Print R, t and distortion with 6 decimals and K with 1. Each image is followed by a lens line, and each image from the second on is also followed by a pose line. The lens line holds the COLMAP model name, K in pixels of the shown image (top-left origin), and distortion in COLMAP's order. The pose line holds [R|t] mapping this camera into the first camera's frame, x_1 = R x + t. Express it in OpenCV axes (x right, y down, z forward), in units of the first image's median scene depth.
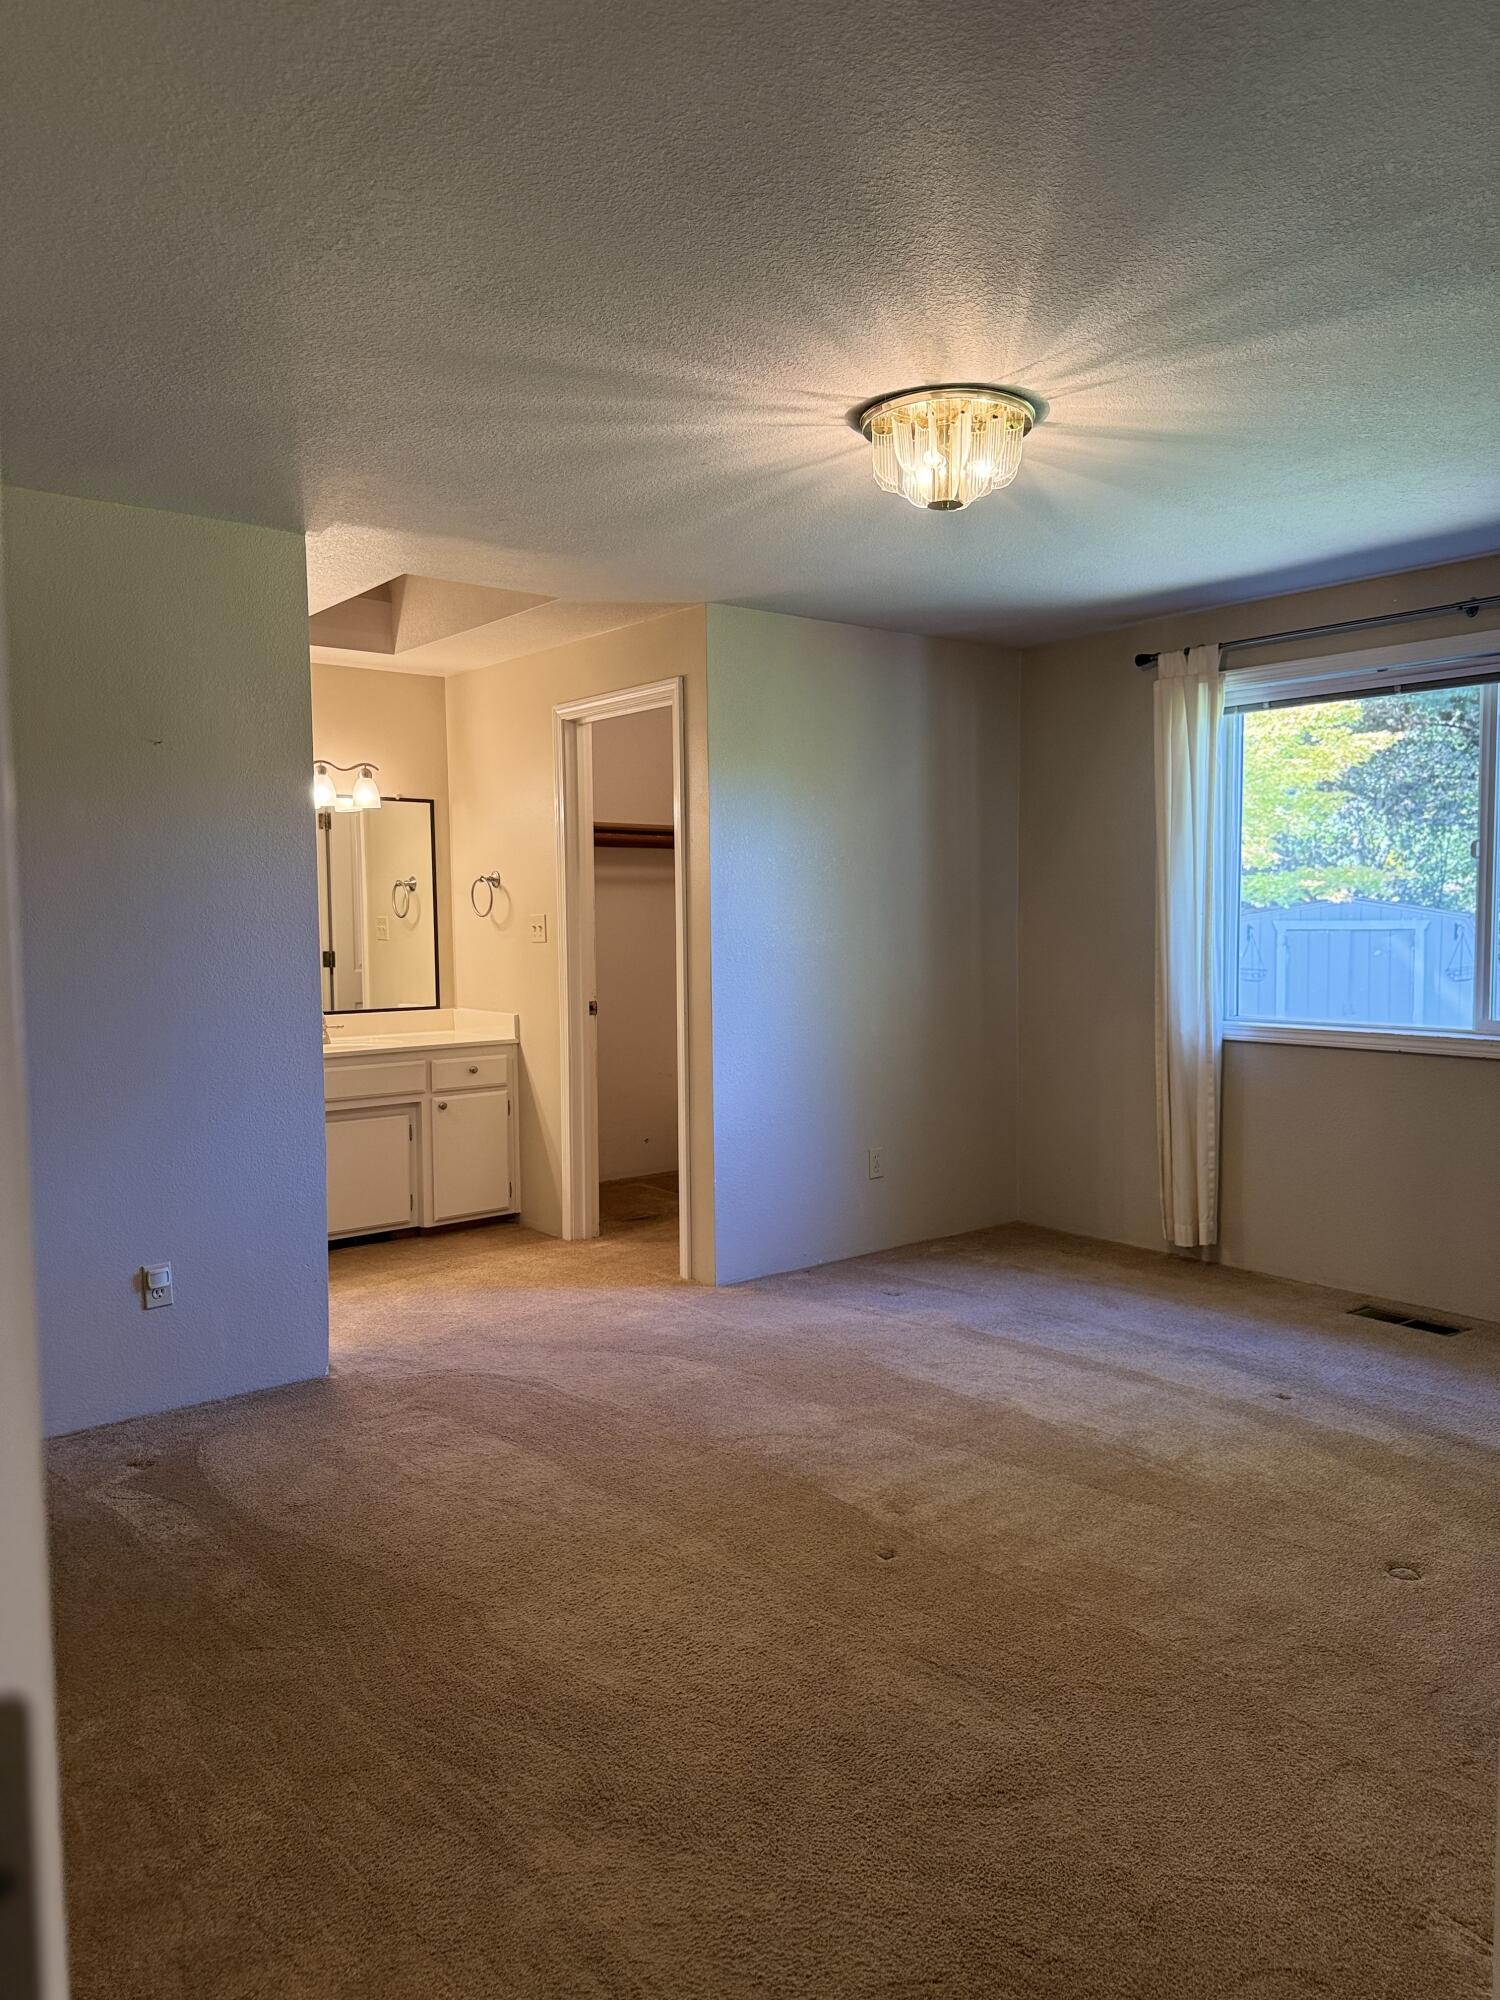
lens RADIAL K [[1414.1, 0, 747.1], [0, 1414.1, 1013.2], [0, 0, 1]] dist [0.001541, -0.003178]
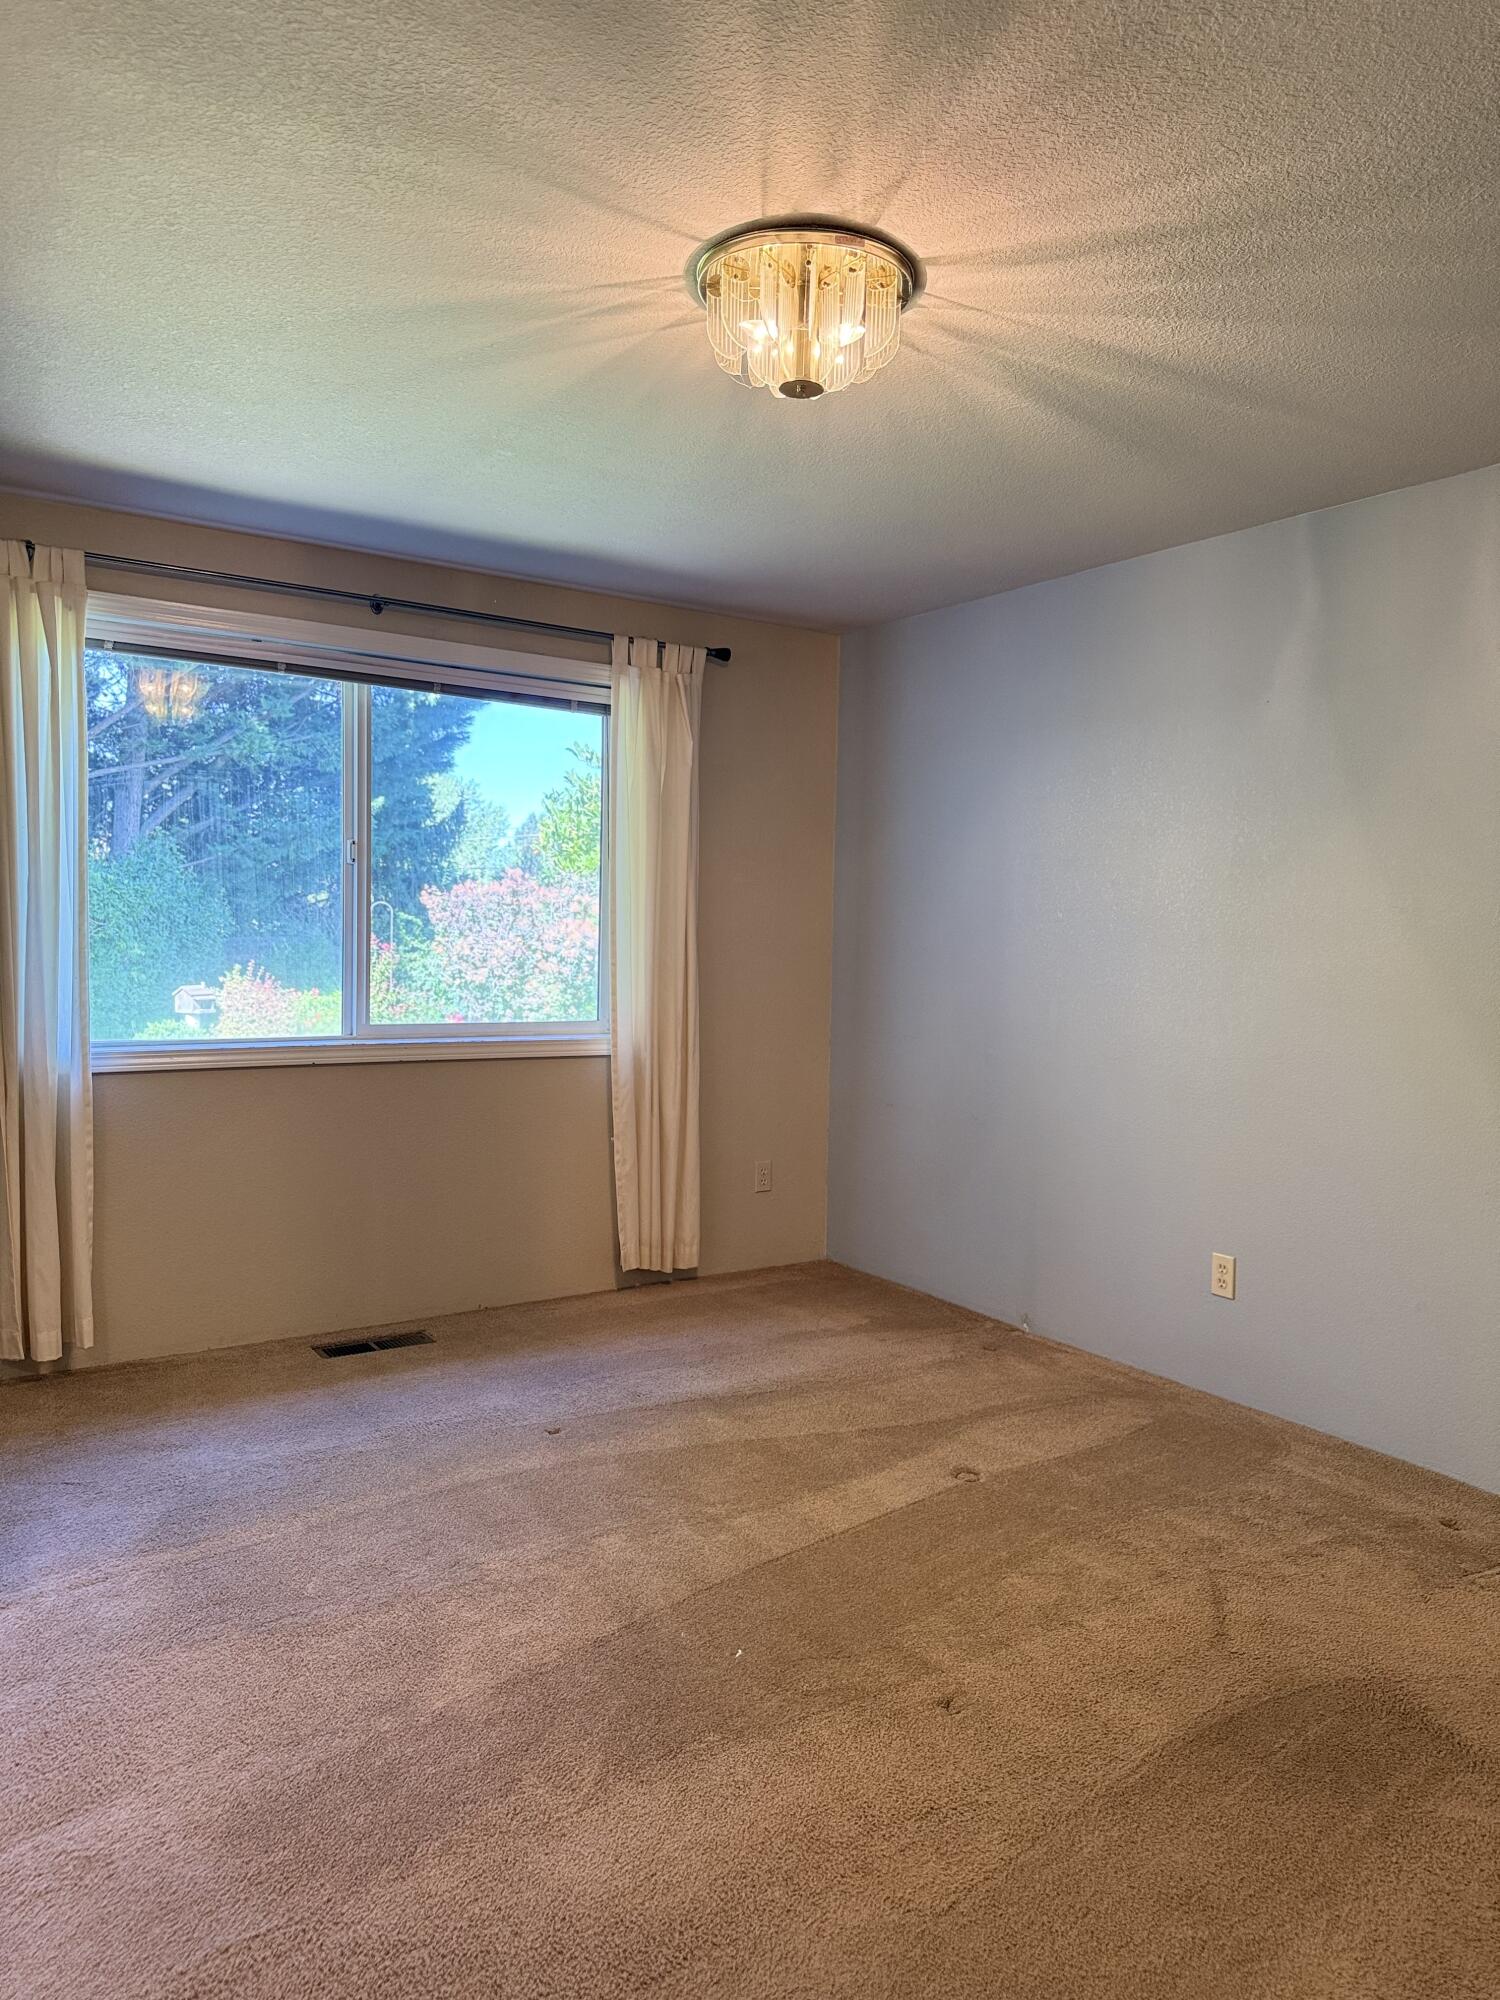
lens RADIAL K [[1414.1, 0, 747.1], [0, 1414.1, 1013.2], [0, 0, 1]] dist [0.001541, -0.003178]
pose [[0.077118, -0.049169, 0.995809, -0.457093], [0.050360, 0.997700, 0.045363, -0.035382], [-0.995749, 0.046650, 0.079416, 0.680024]]
